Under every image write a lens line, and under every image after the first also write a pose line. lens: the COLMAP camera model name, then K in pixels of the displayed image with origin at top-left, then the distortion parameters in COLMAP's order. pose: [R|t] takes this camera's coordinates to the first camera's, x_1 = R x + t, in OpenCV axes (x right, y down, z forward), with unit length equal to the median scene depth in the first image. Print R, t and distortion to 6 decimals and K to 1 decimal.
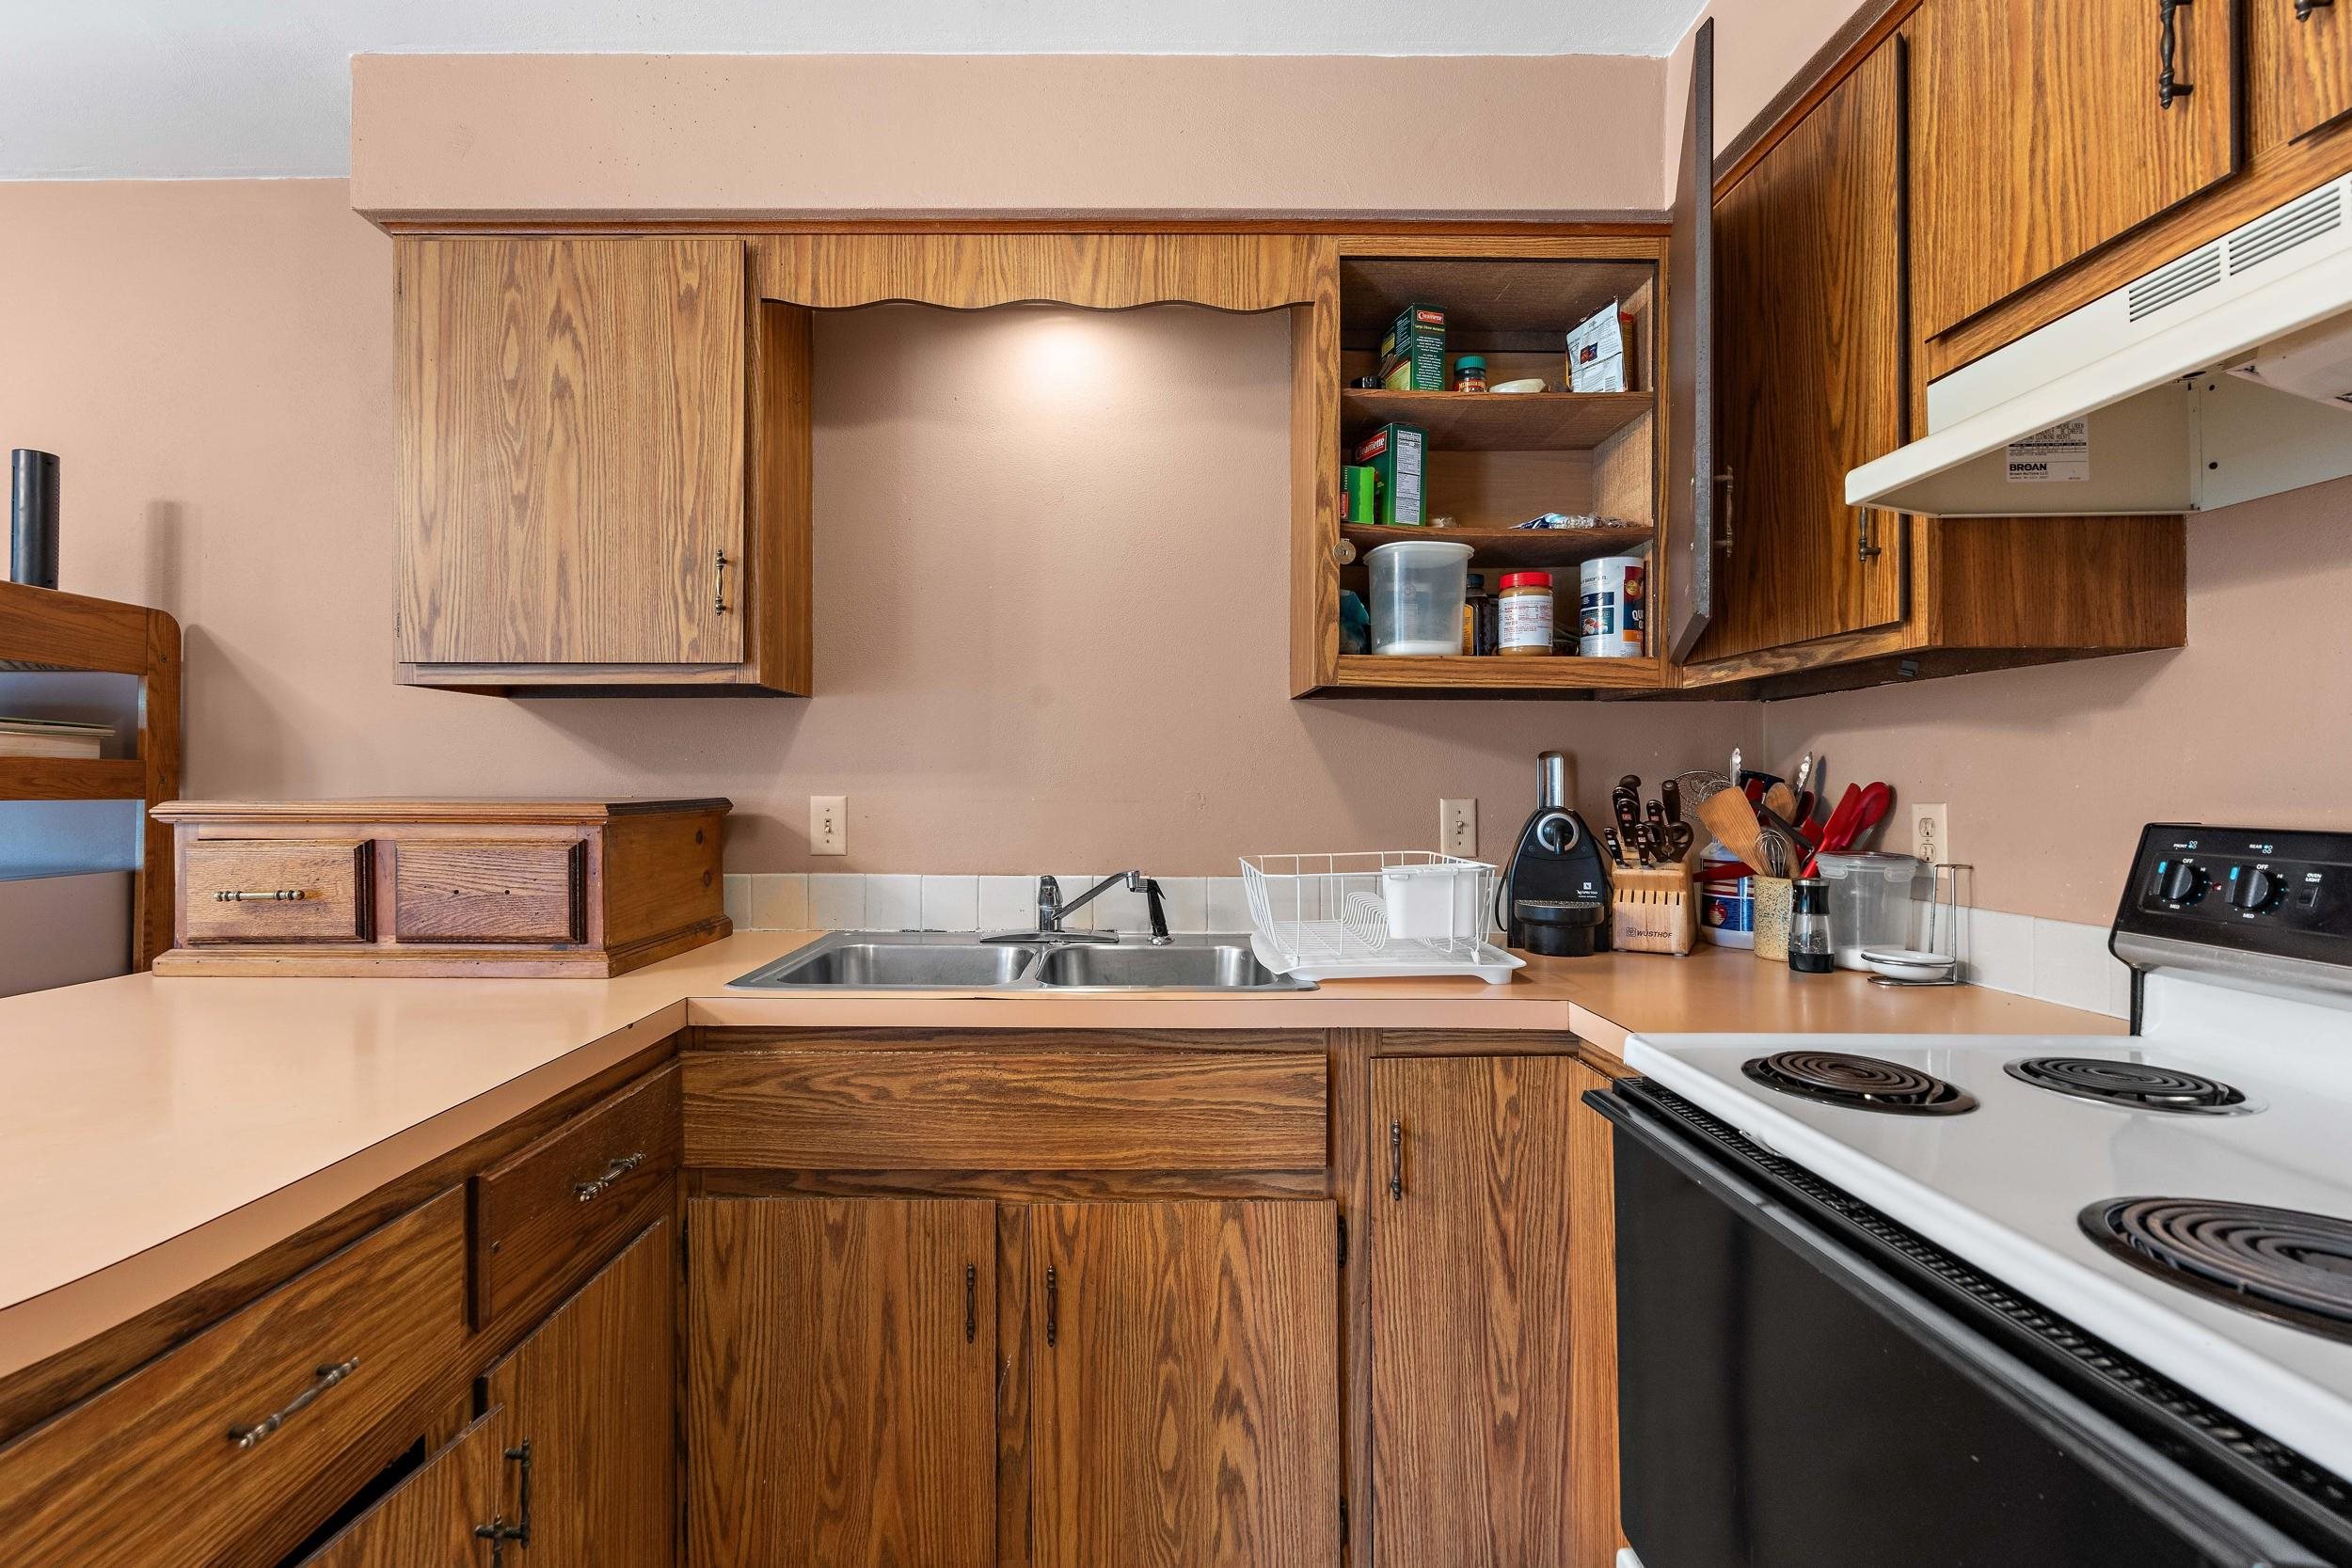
lens RADIAL K [[1066.3, 0, 1177.8], [0, 1066.3, 777.2], [0, 0, 1]] dist [-0.001134, 0.001390]
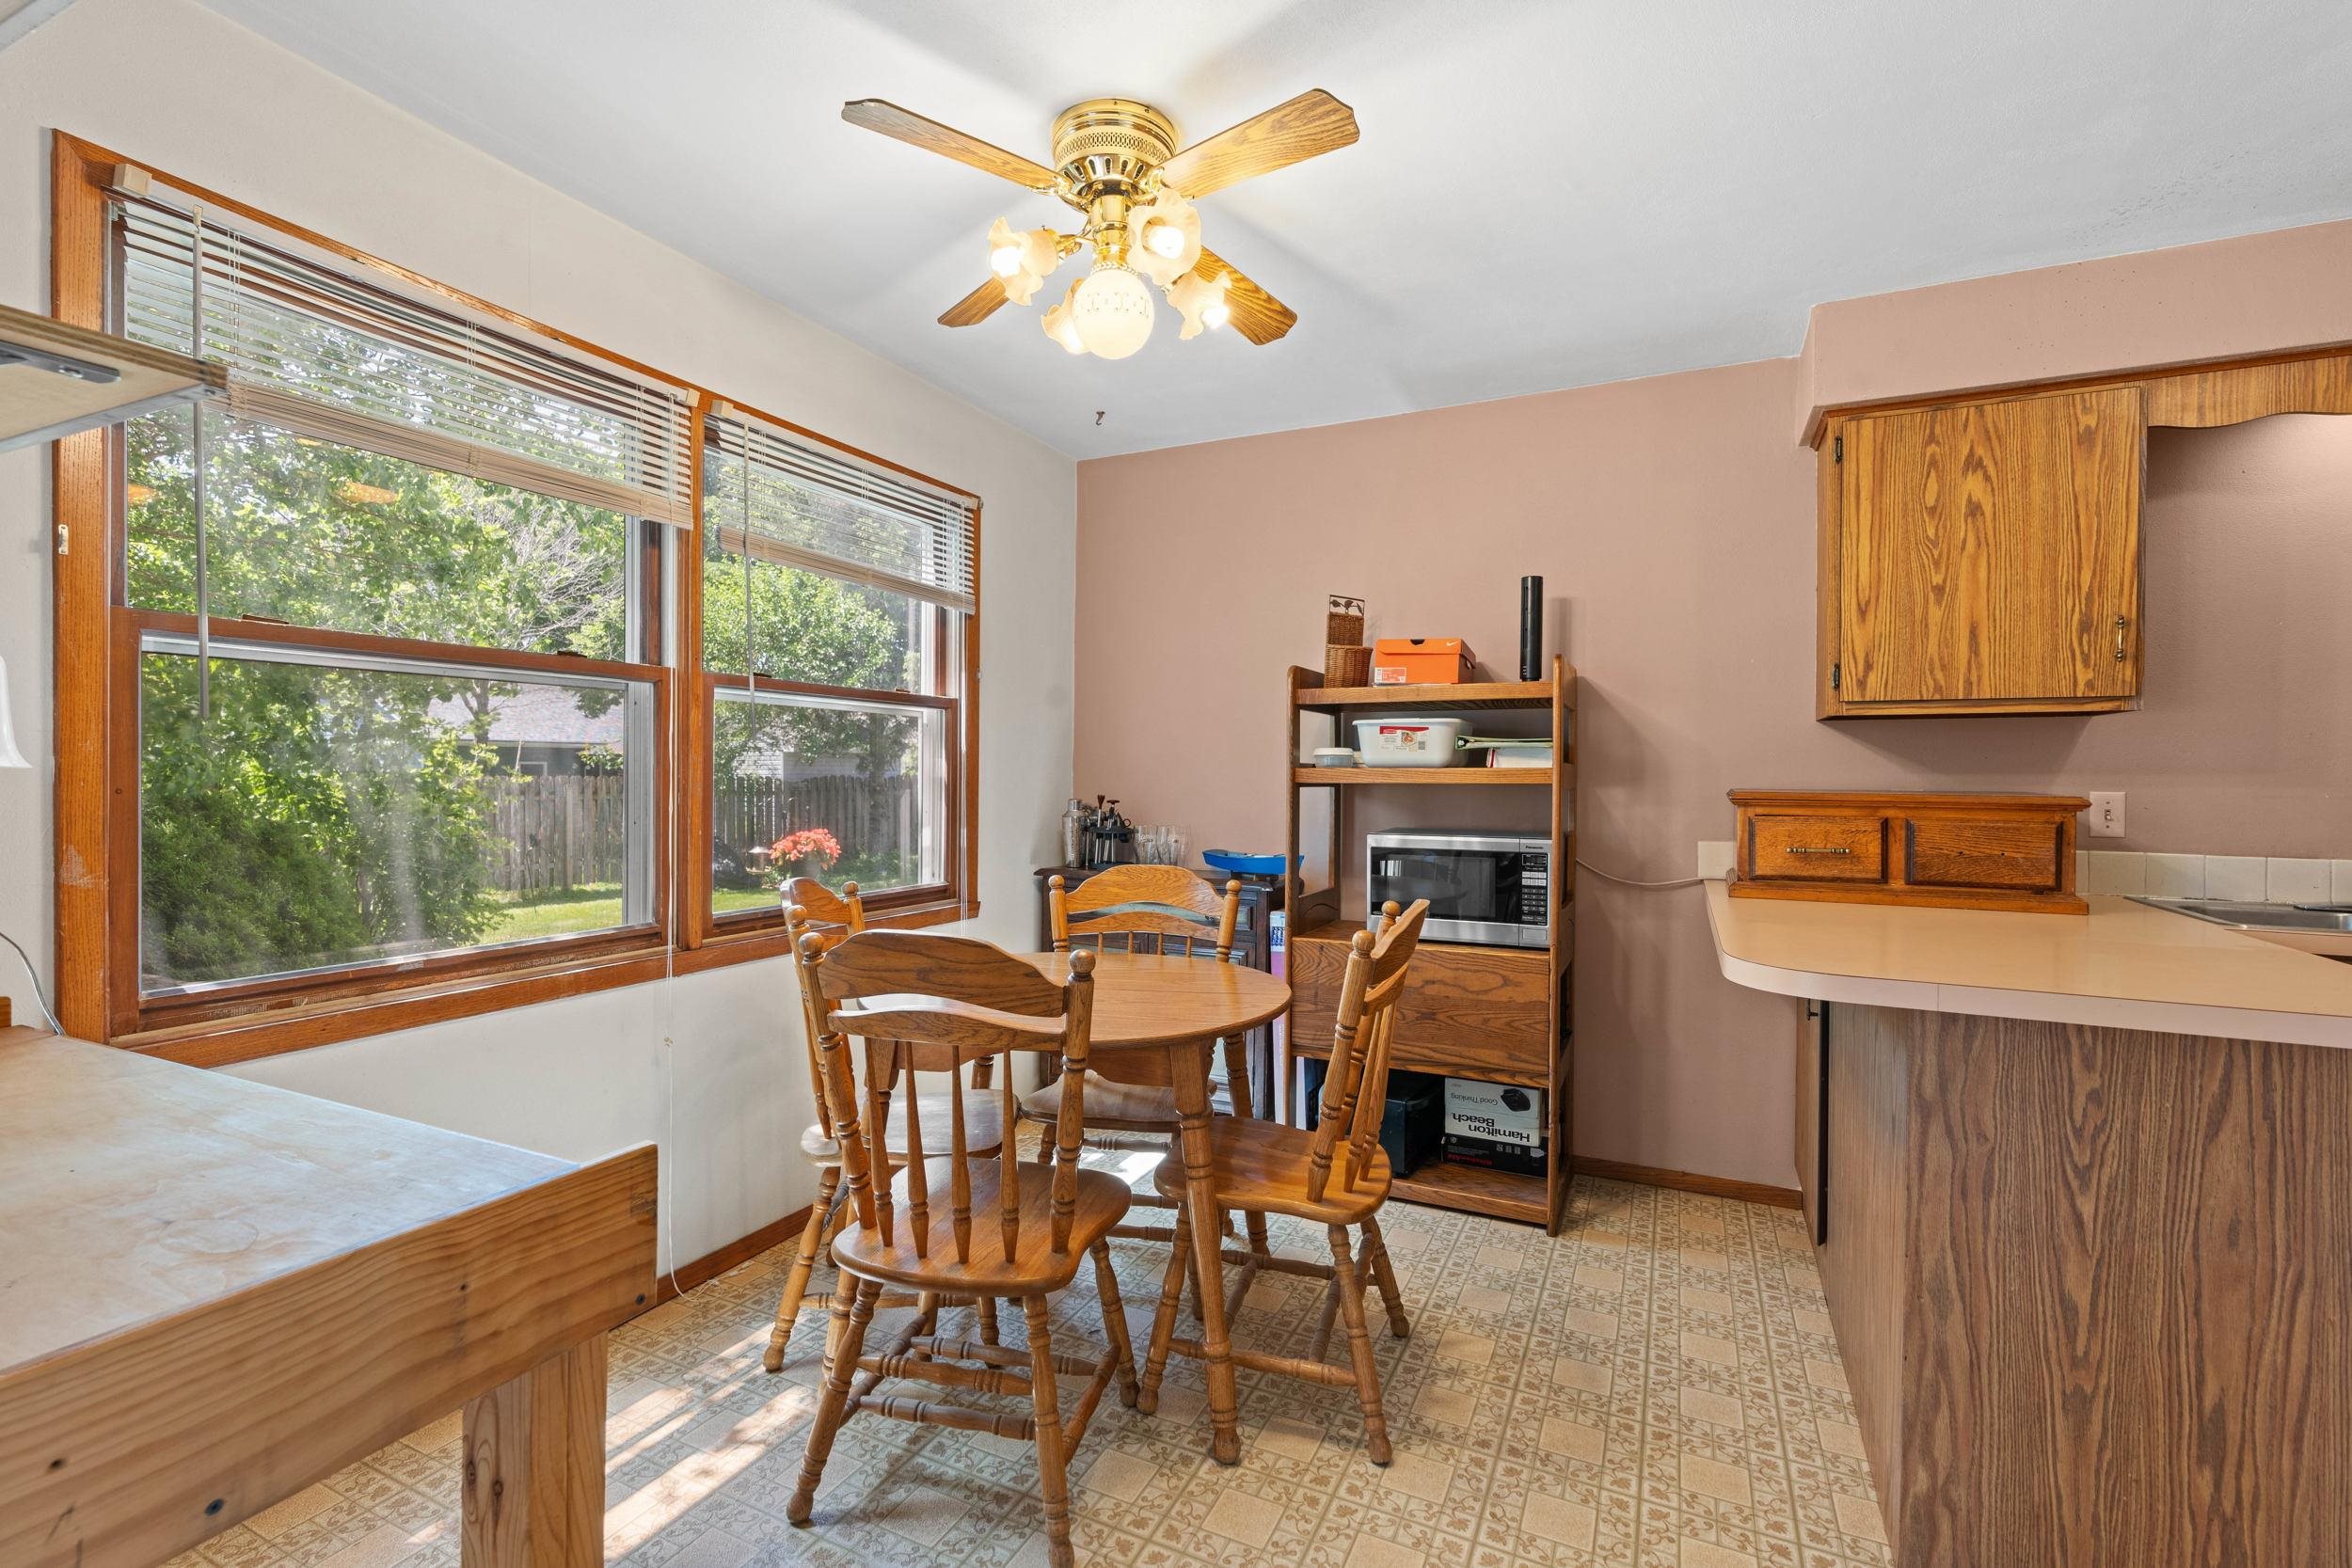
lens RADIAL K [[1066.3, 0, 1171.7], [0, 1066.3, 785.5], [0, 0, 1]] dist [-0.001134, 0.001390]
pose [[0.898408, 0.009439, -0.439060, -0.918128], [-0.001209, 0.999818, 0.019019, -0.015633], [0.439159, -0.016556, 0.898257, -0.786065]]
